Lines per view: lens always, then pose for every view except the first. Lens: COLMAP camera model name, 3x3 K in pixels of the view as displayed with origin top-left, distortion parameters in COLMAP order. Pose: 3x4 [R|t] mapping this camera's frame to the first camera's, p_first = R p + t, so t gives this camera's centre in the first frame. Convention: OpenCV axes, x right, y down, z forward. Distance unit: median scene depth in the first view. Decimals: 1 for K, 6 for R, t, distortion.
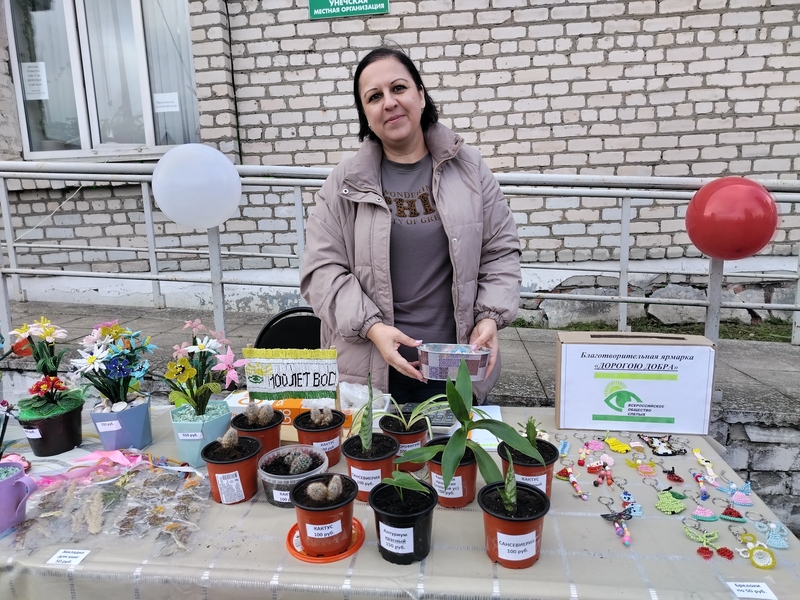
lens RADIAL K [[551.2, 0, 403.8], [0, 551.2, 308.8], [0, 0, 1]] dist [-0.000656, -0.008652]
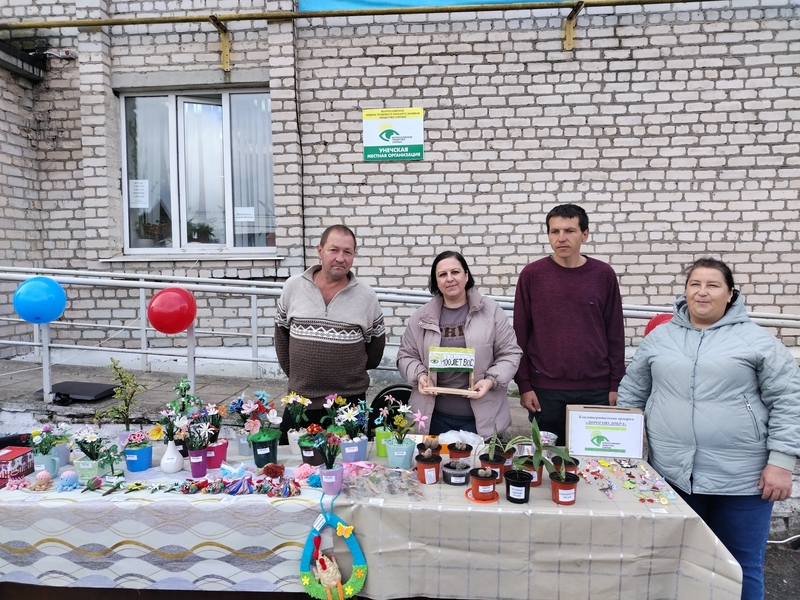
lens RADIAL K [[551.2, 0, 405.1], [0, 551.2, 306.5], [0, 0, 1]] dist [-0.000656, -0.008652]
pose [[0.998949, 0.024572, 0.038681, -0.114271], [-0.019800, 0.992668, -0.119240, -0.019094], [-0.041327, 0.118349, 0.992112, -0.288797]]
